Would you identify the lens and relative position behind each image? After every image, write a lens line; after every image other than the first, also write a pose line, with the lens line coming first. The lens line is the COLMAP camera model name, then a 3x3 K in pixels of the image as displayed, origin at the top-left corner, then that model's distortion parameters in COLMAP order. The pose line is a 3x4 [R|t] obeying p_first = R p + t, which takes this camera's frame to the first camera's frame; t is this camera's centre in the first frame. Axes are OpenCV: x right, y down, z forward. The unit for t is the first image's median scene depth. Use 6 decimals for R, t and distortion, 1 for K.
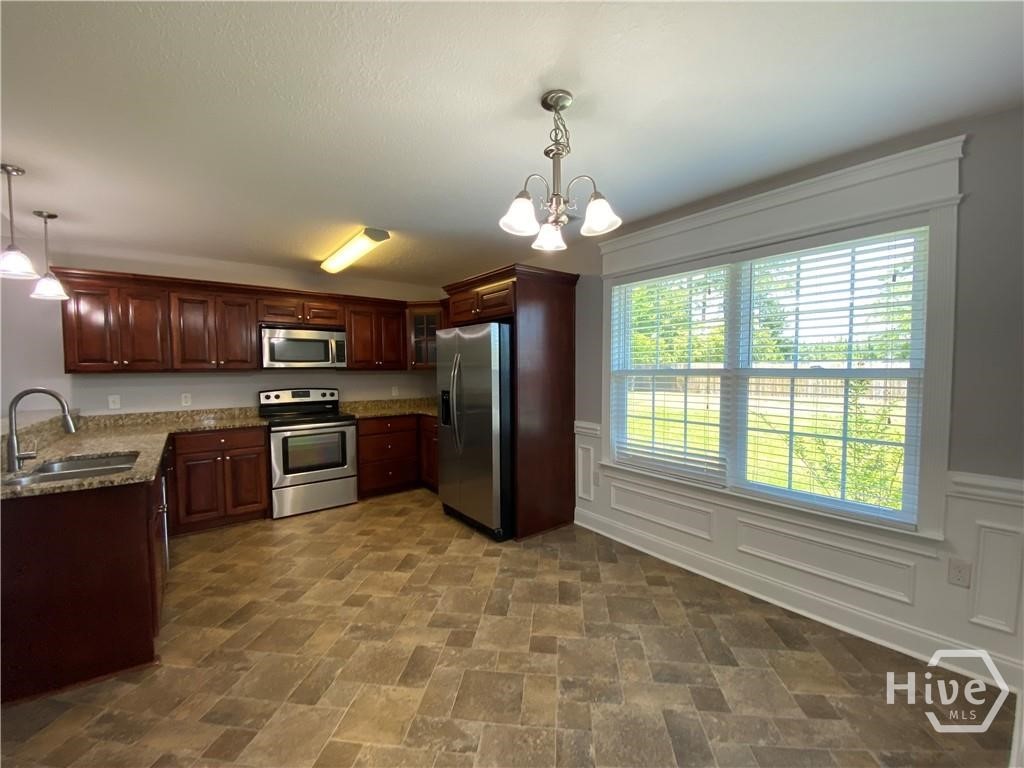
lens RADIAL K [[414.3, 0, 516.6], [0, 414.3, 387.3], [0, 0, 1]] dist [0.001517, -0.013027]
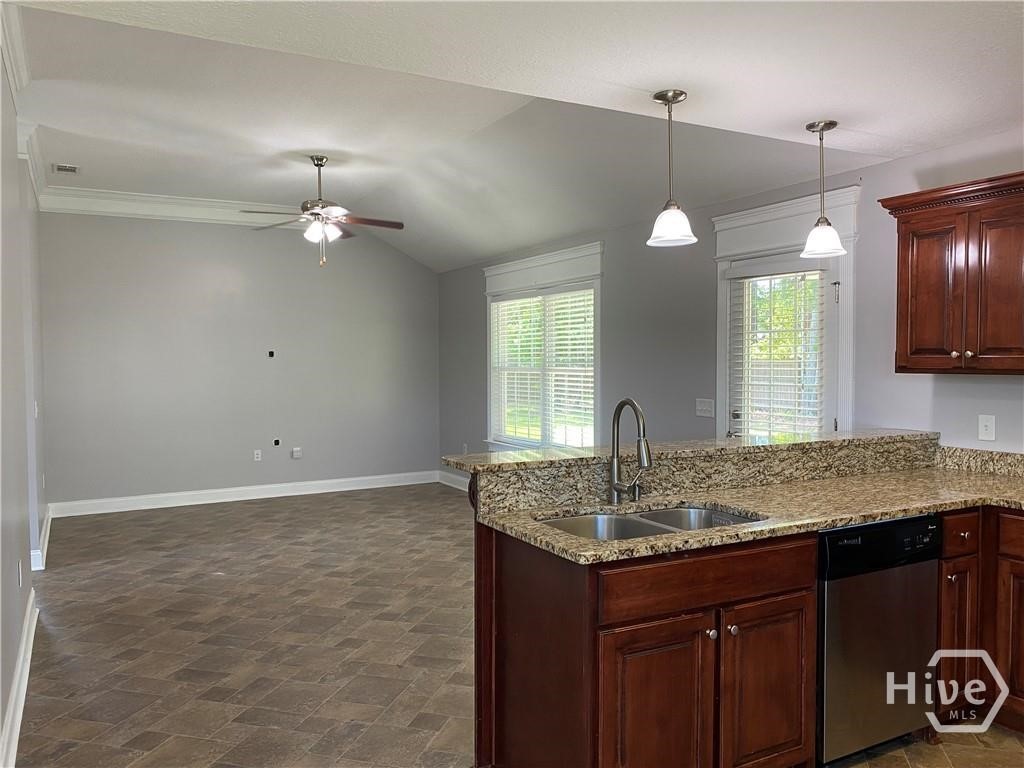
lens RADIAL K [[785.5, 0, 506.4], [0, 785.5, 387.0], [0, 0, 1]] dist [-0.043448, 0.048874]
pose [[-0.177487, 0.043269, -0.983172, 0.118217], [-0.042957, 0.997740, 0.051665, -0.041779], [0.983185, 0.051404, -0.175227, 0.556769]]
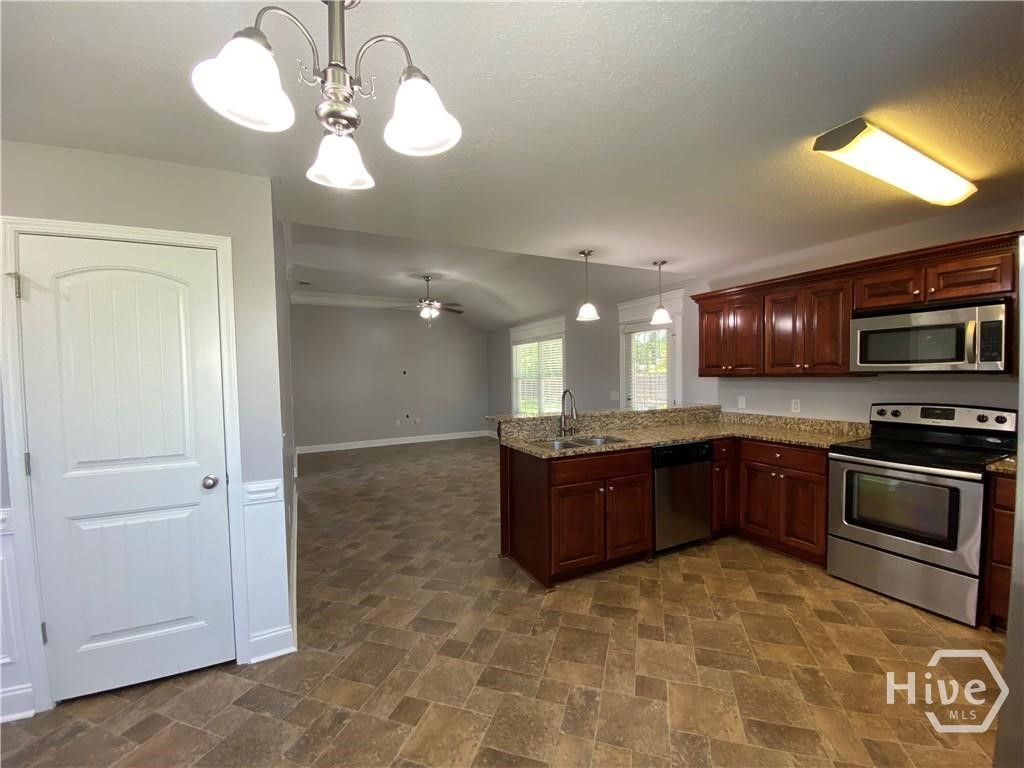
lens RADIAL K [[414.3, 0, 516.6], [0, 414.3, 387.3], [0, 0, 1]] dist [0.001517, -0.013027]
pose [[-0.197647, 0.040267, -0.979446, 0.255885], [-0.031330, 0.998386, 0.047368, -0.039466], [0.979773, 0.040048, -0.196066, 0.608419]]
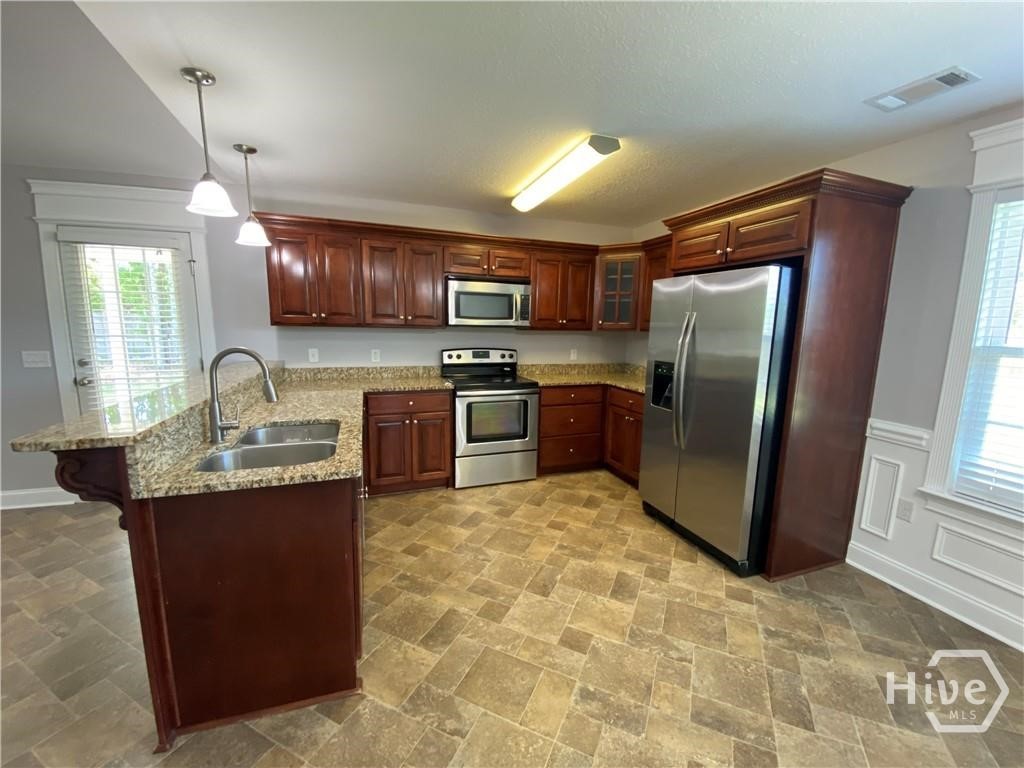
lens RADIAL K [[412.1, 0, 513.4], [0, 412.1, 389.3], [0, 0, 1]] dist [0.028122, -0.025904]
pose [[0.946201, 0.076339, -0.314446, -0.198278], [-0.041748, 0.992451, 0.115317, -0.018458], [0.320876, -0.095986, 0.942245, 0.196951]]
